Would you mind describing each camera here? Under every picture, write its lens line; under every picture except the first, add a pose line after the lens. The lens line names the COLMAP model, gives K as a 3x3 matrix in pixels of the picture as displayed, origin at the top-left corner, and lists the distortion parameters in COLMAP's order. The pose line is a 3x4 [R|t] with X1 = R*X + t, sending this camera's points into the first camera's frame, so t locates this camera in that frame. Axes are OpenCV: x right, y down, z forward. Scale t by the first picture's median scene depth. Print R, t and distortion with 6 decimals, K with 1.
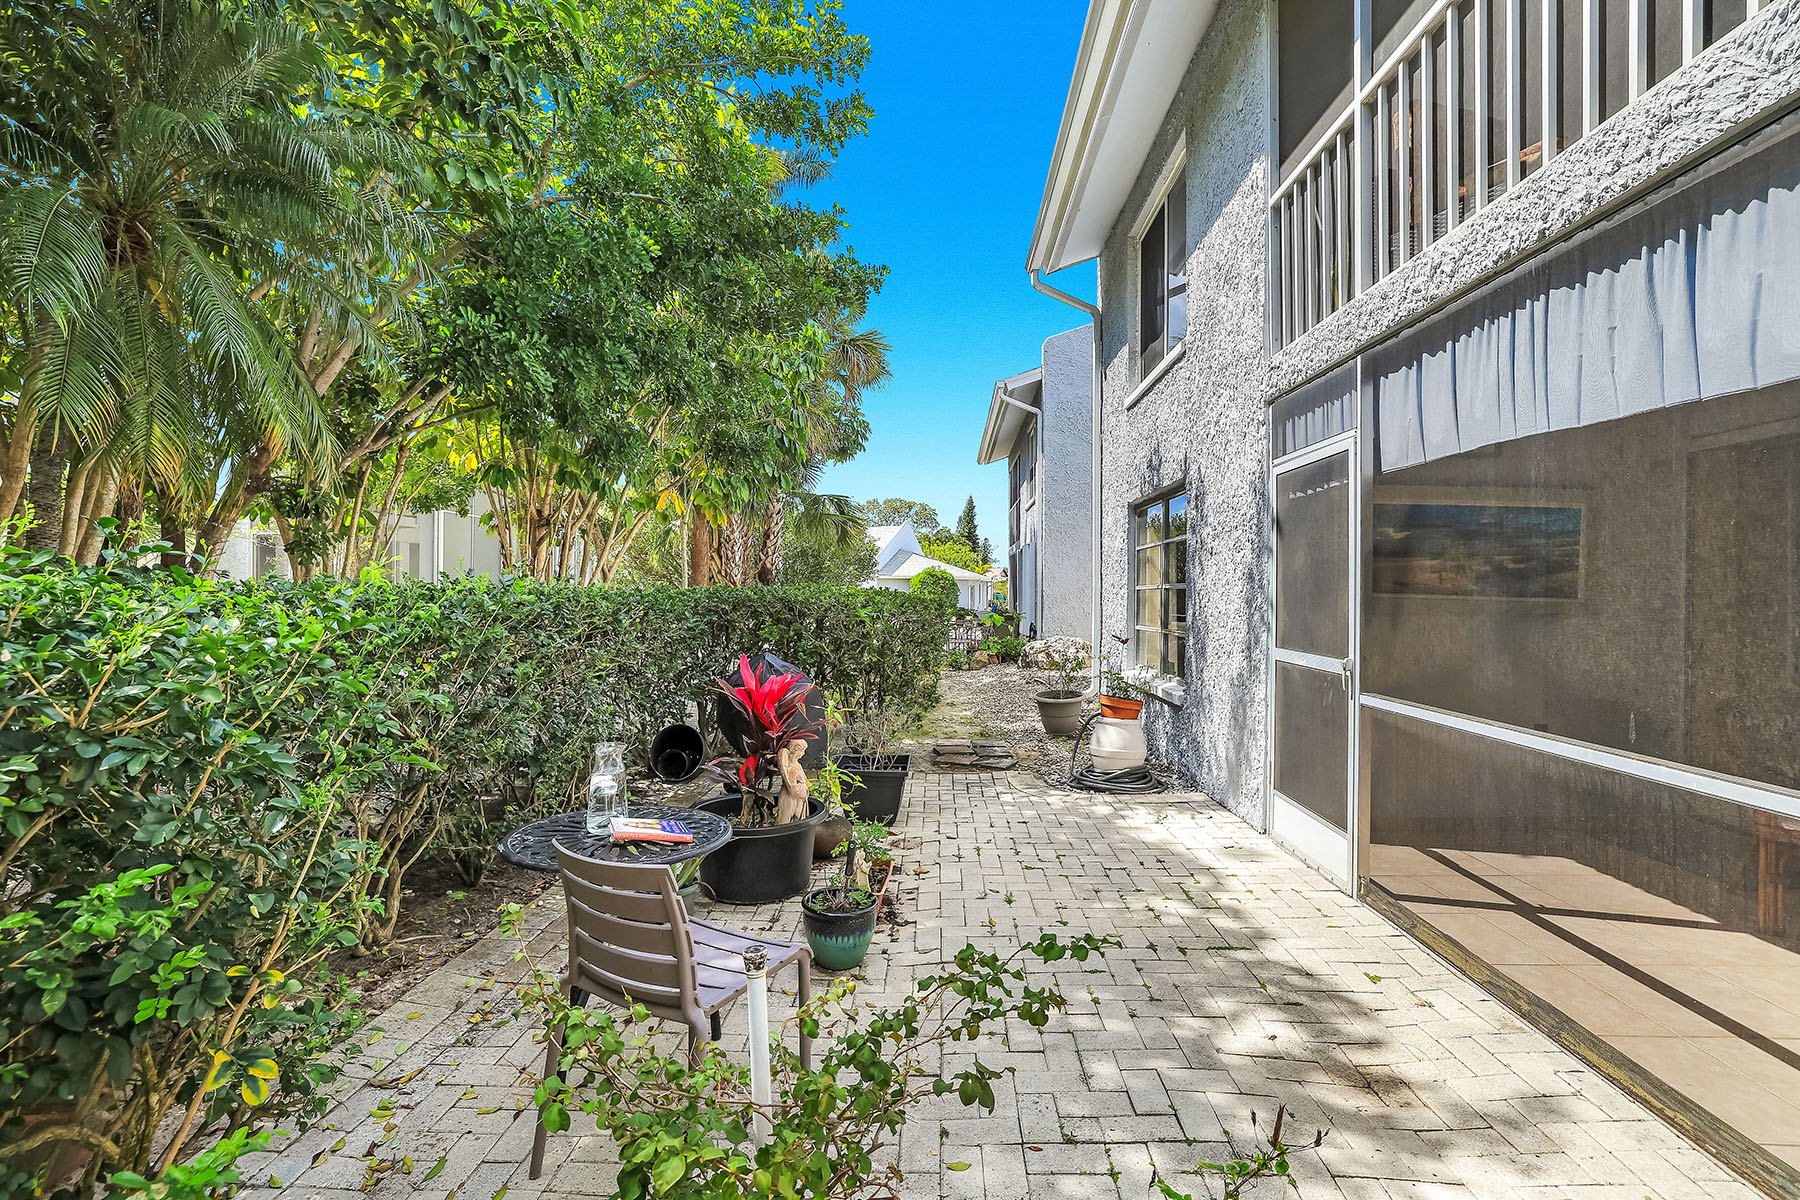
lens RADIAL K [[806.0, 0, 892.5], [0, 806.0, 590.9], [0, 0, 1]] dist [-0.039047, 0.001219]
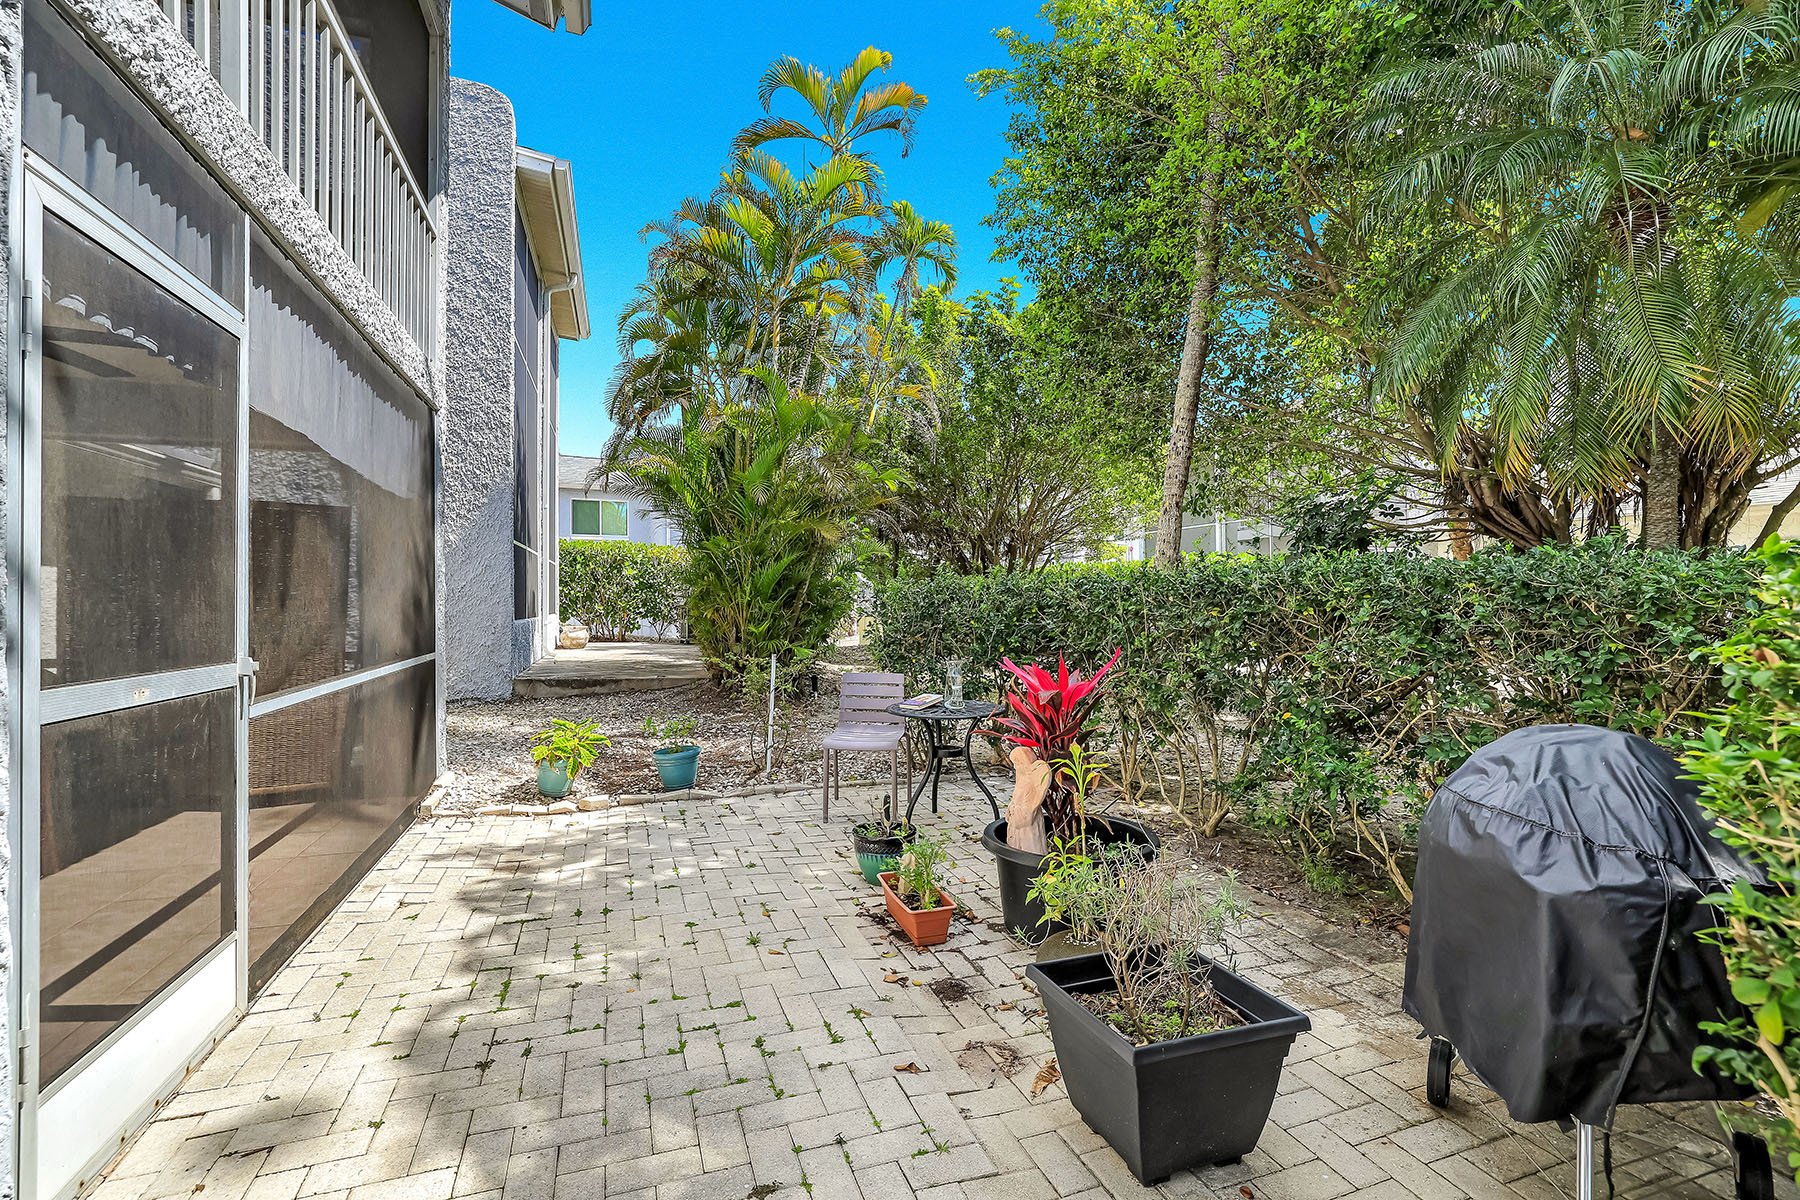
lens RADIAL K [[798.9, 0, 894.3], [0, 798.9, 593.2], [0, 0, 1]] dist [-0.044772, 0.021192]
pose [[-0.920887, 0.006159, -0.389780, 0.350289], [0.010889, 0.999891, -0.009925, 0.045616], [0.389676, -0.013384, -0.920855, 1.937023]]
